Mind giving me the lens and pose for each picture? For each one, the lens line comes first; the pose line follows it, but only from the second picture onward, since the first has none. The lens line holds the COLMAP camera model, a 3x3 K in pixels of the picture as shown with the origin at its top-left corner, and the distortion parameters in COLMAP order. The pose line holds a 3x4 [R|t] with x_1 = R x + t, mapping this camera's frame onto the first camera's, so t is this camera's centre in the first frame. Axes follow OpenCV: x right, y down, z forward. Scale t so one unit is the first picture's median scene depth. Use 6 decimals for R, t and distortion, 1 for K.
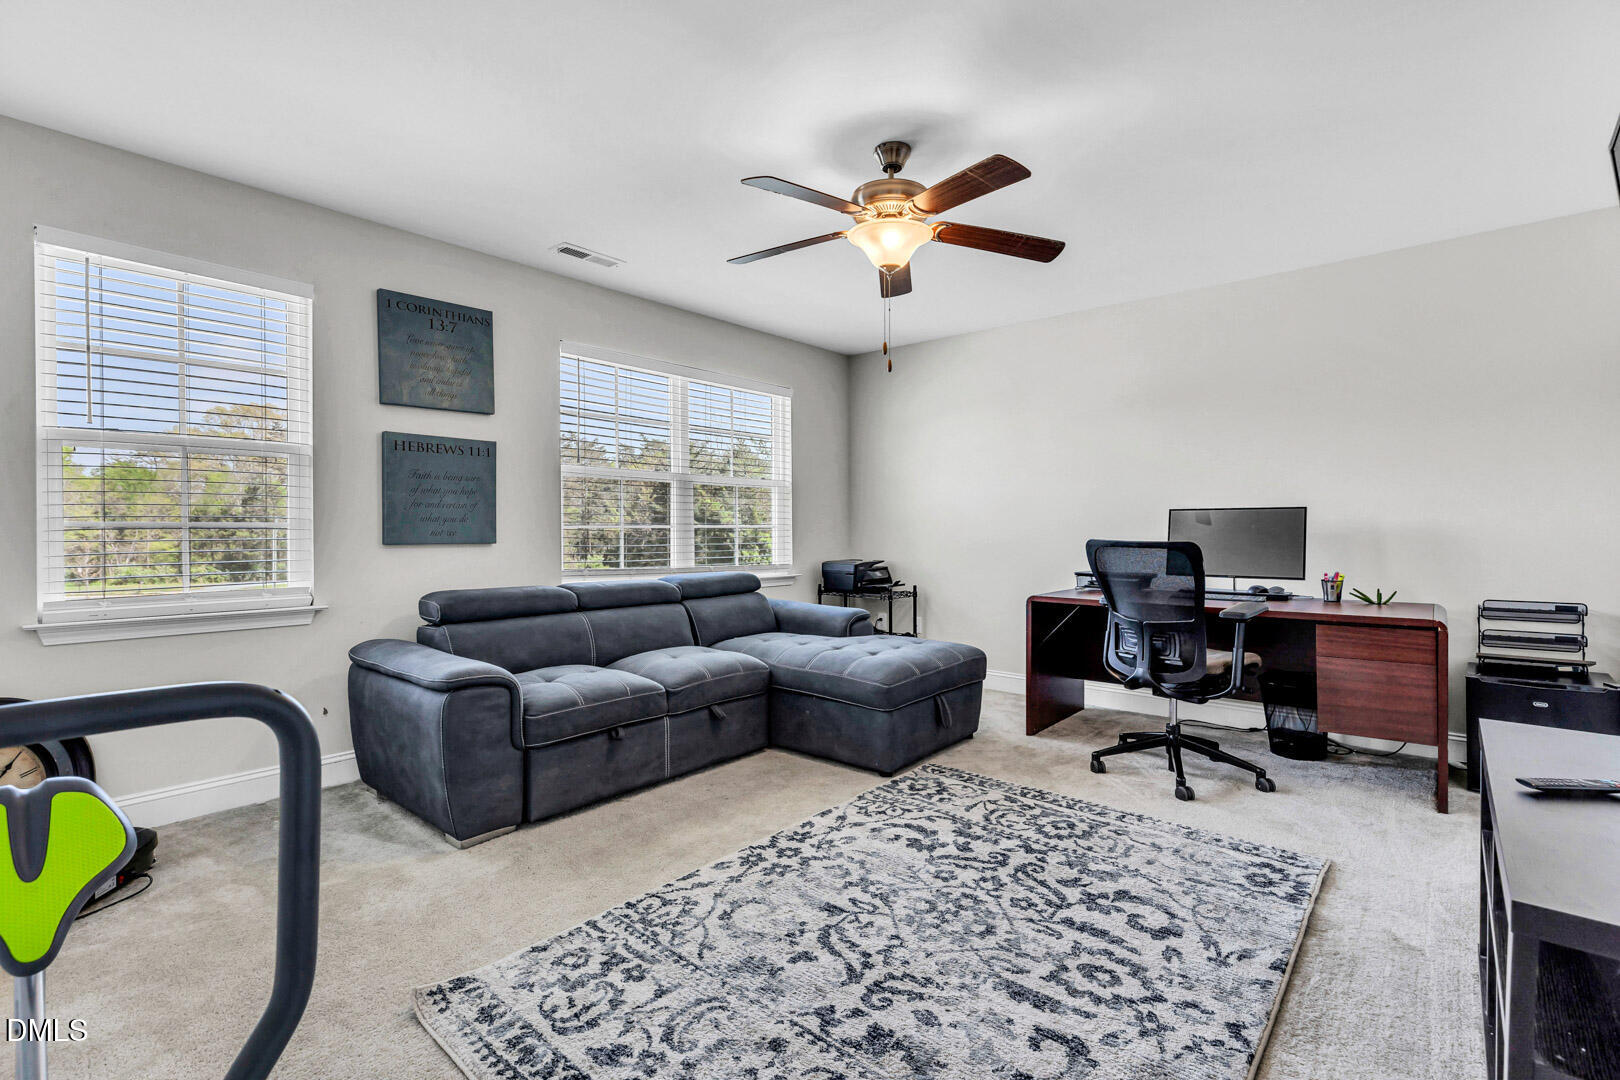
lens RADIAL K [[720.9, 0, 807.6], [0, 720.9, 534.9], [0, 0, 1]] dist [0.004872, 0.001024]
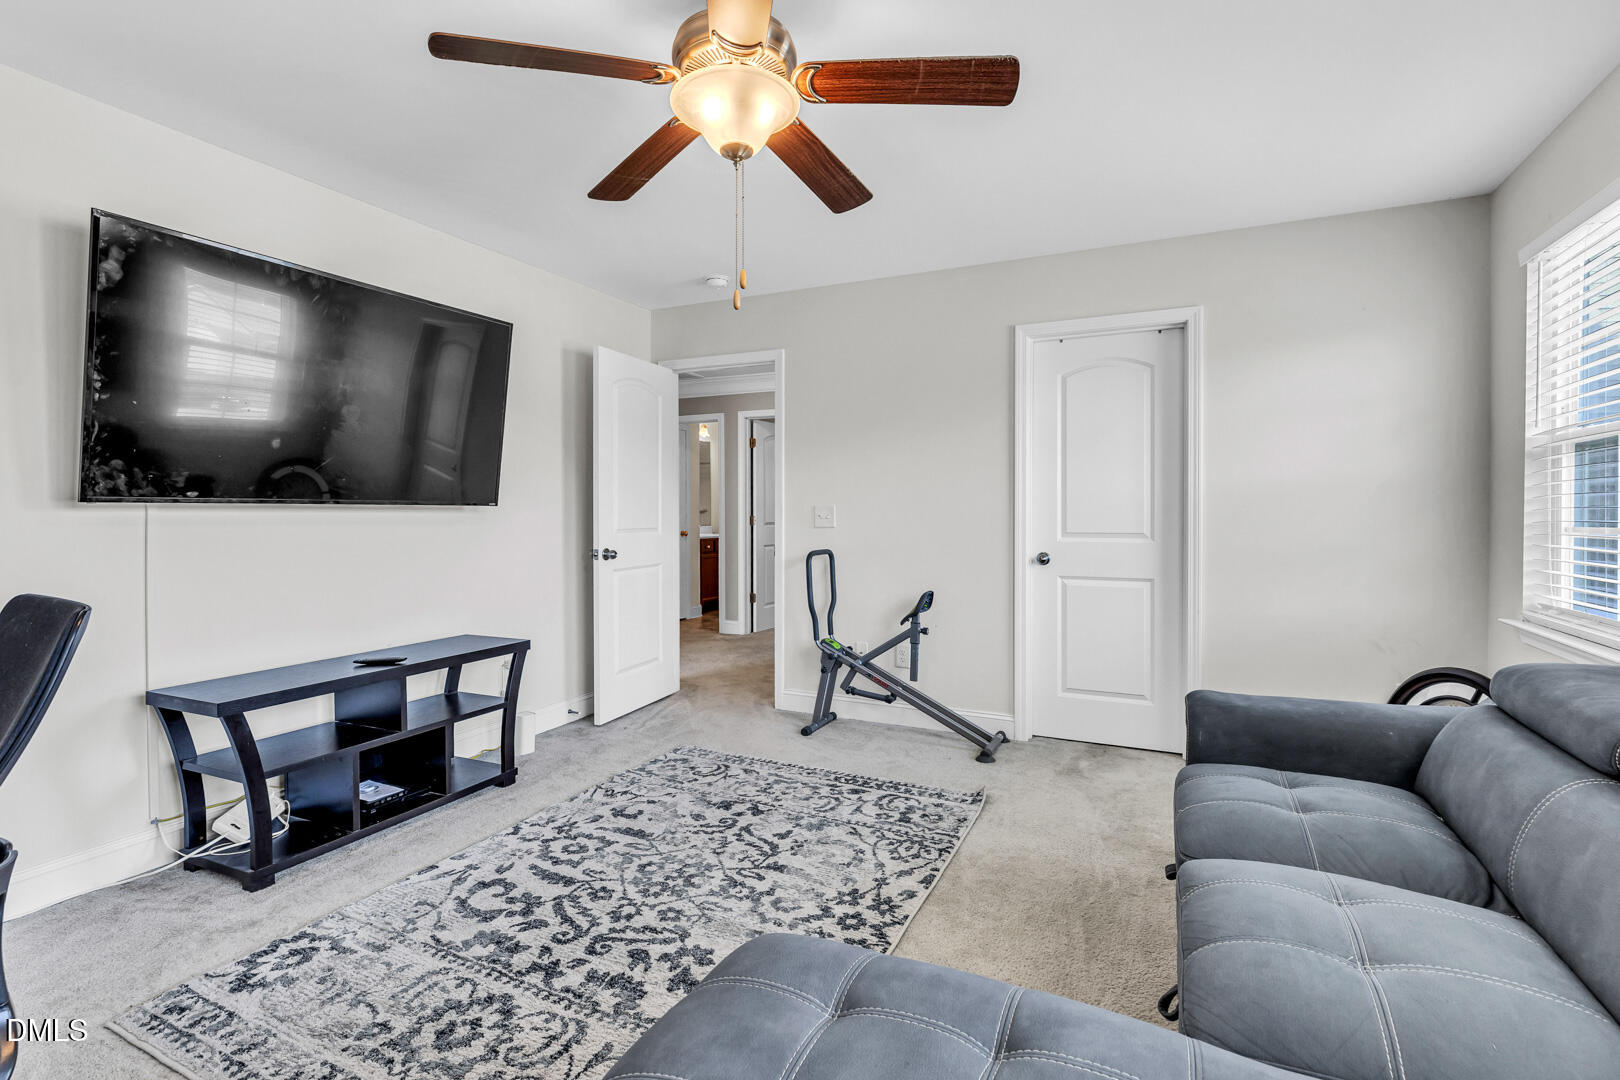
lens RADIAL K [[720.9, 0, 808.5], [0, 720.9, 525.9], [0, 0, 1]] dist [0.004872, 0.001024]
pose [[-0.960555, 0.008408, -0.277963, 0.308181], [0.000403, 0.999584, 0.028842, -0.058324], [0.278090, 0.027592, -0.960159, 2.165232]]
